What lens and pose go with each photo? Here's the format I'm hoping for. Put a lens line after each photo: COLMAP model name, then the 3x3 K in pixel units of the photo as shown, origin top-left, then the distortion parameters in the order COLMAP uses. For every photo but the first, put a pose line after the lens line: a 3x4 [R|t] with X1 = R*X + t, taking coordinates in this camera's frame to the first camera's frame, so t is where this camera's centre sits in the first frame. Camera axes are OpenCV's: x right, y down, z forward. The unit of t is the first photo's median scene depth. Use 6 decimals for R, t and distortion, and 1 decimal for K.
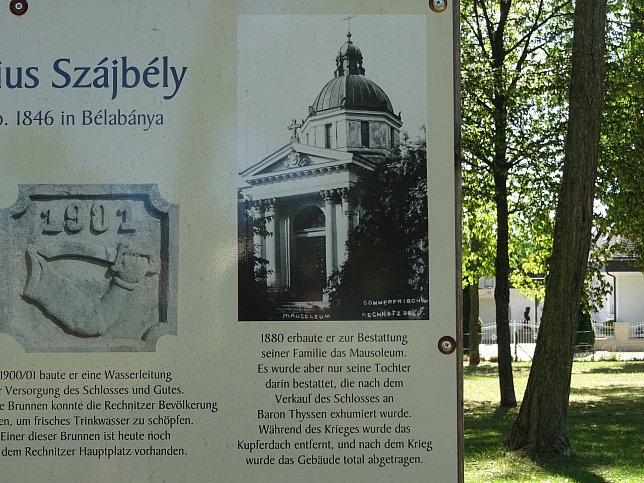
lens RADIAL K [[346.9, 0, 319.5], [0, 346.9, 241.9], [0, 0, 1]] dist [-0.000520, -0.000877]
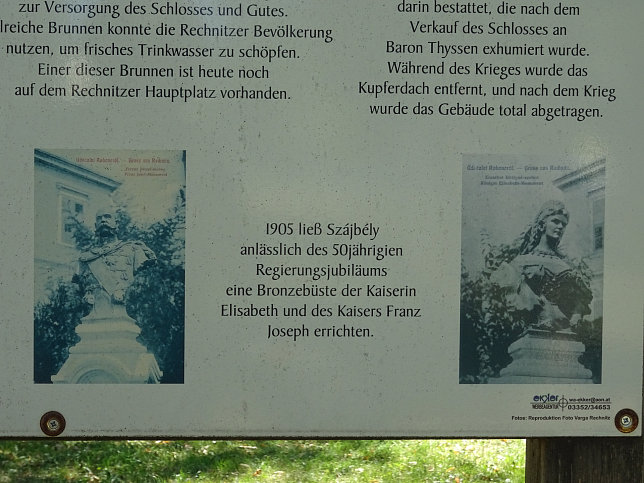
lens RADIAL K [[328.8, 0, 321.1], [0, 328.8, 242.6], [0, 0, 1]] dist [-0.001918, 0.000367]
pose [[0.999804, 0.014649, 0.013328, -0.321904], [-0.014914, 0.999688, 0.020019, 0.906461], [-0.013031, -0.020214, 0.999711, 0.286387]]
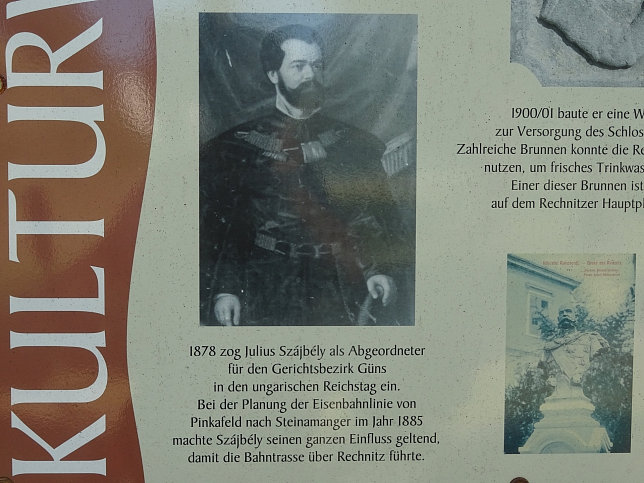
lens RADIAL K [[369.0, 0, 325.7], [0, 369.0, 243.0], [0, 0, 1]] dist [0.001073, -0.001474]
pose [[0.999911, 0.006352, 0.011770, -1.385098], [-0.006767, 0.999346, 0.035527, 0.673647], [-0.011536, -0.035603, 0.999299, 0.092488]]
